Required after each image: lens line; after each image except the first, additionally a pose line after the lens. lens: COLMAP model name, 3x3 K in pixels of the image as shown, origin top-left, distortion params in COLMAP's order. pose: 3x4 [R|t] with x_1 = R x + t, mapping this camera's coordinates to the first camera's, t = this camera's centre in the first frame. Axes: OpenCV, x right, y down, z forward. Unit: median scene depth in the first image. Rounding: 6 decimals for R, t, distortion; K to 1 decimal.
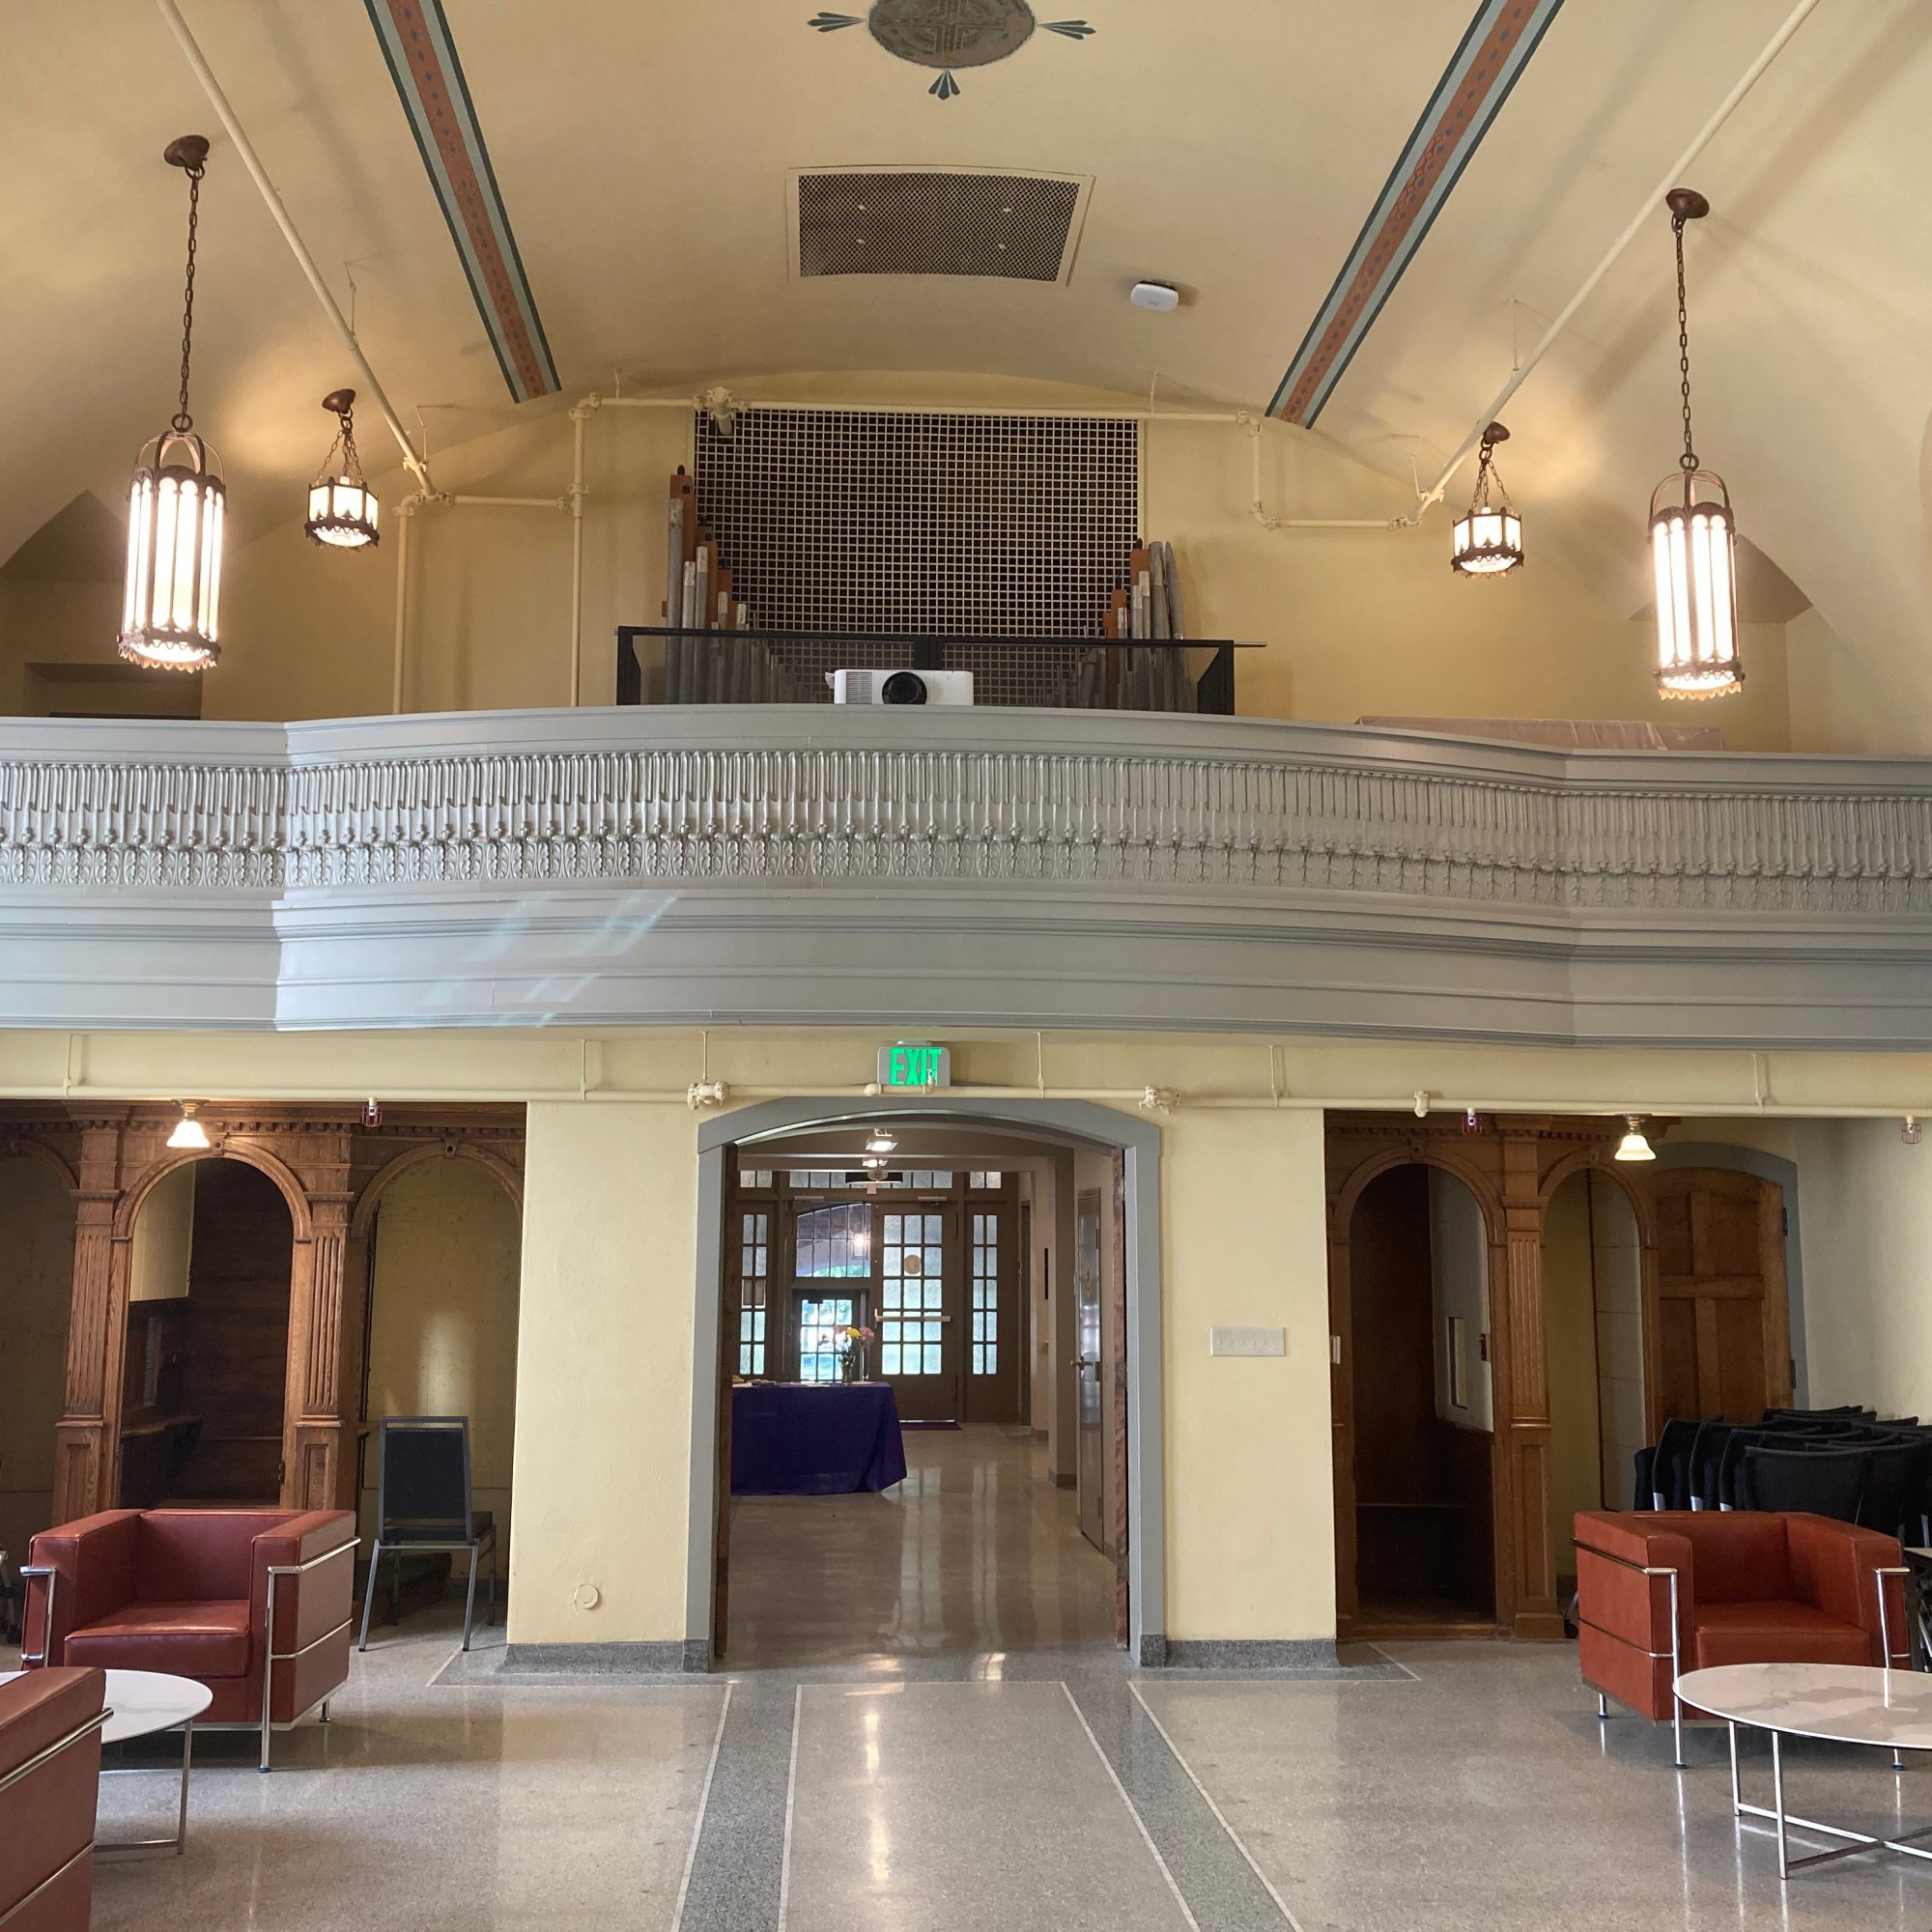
lens RADIAL K [[1910.1, 0, 936.8], [0, 1910.1, 967.6], [0, 0, 1]] dist [0.089730, -0.183879]
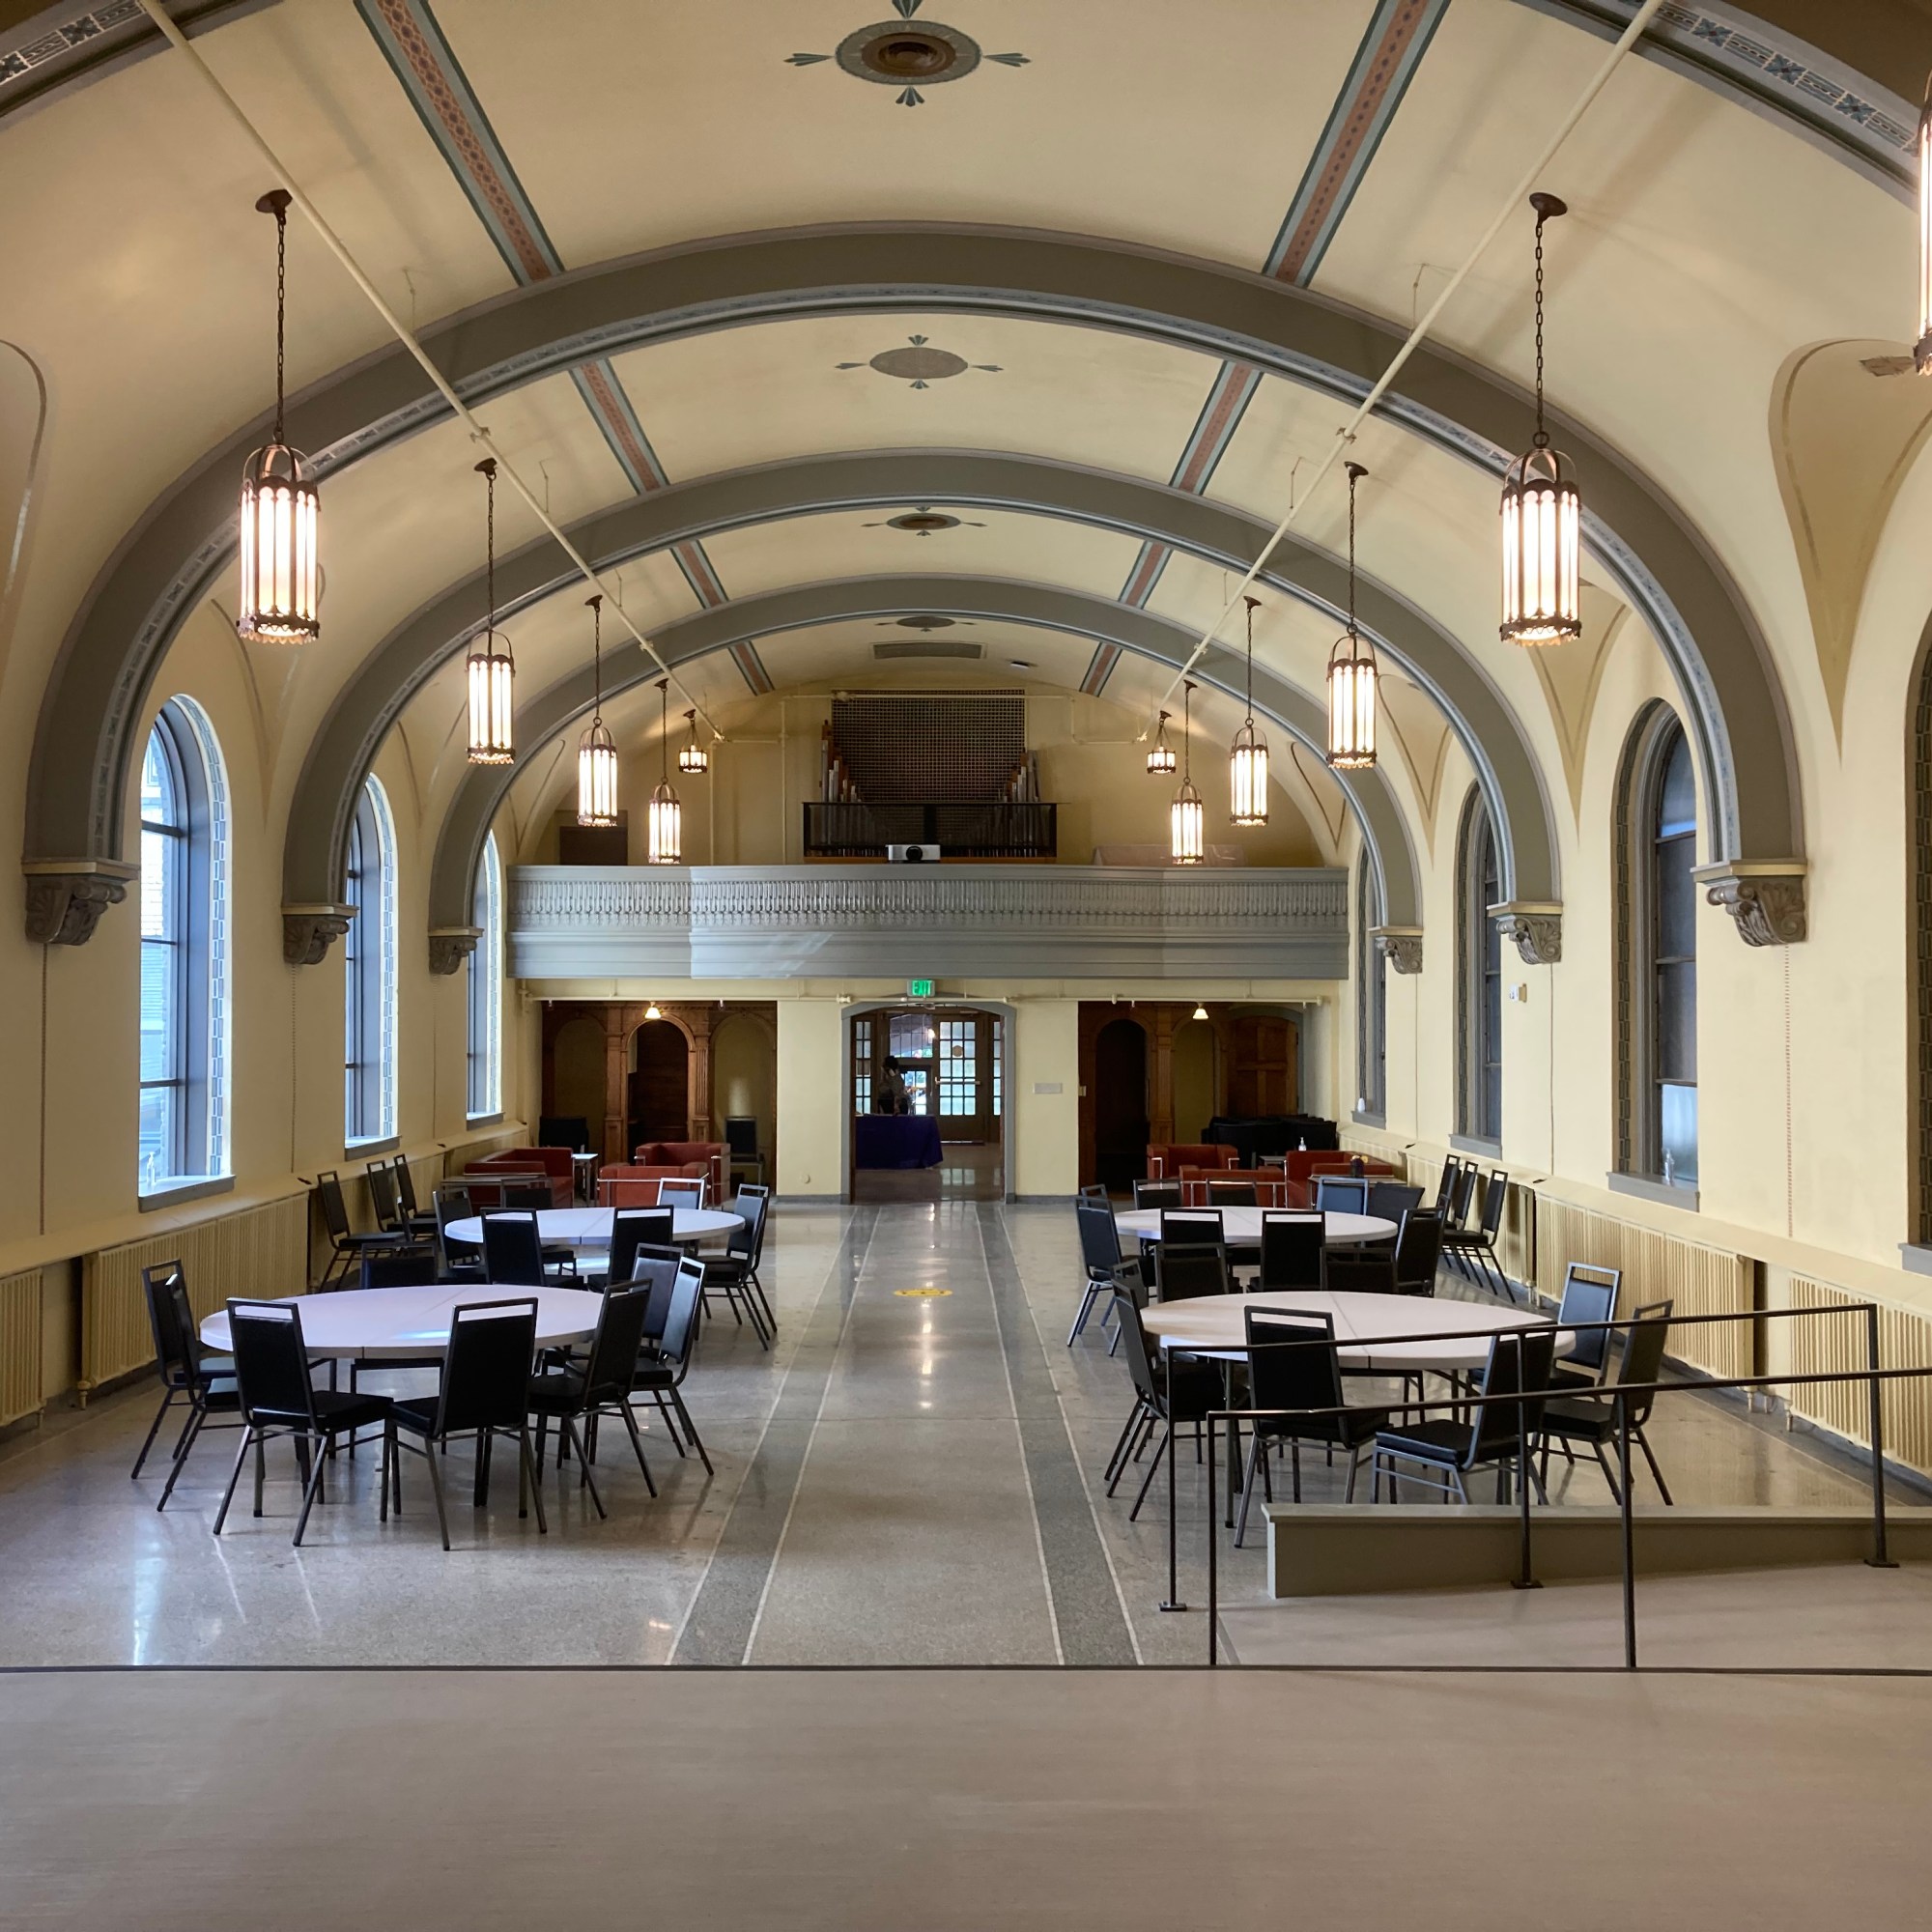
lens RADIAL K [[1910.1, 0, 936.8], [0, 1910.1, 967.6], [0, 0, 1]] dist [0.089730, -0.183879]
pose [[0.998437, -0.005864, -0.055584, 0.149993], [0.012415, 0.992906, 0.118252, -0.275551], [0.054497, -0.118757, 0.991427, -1.554325]]
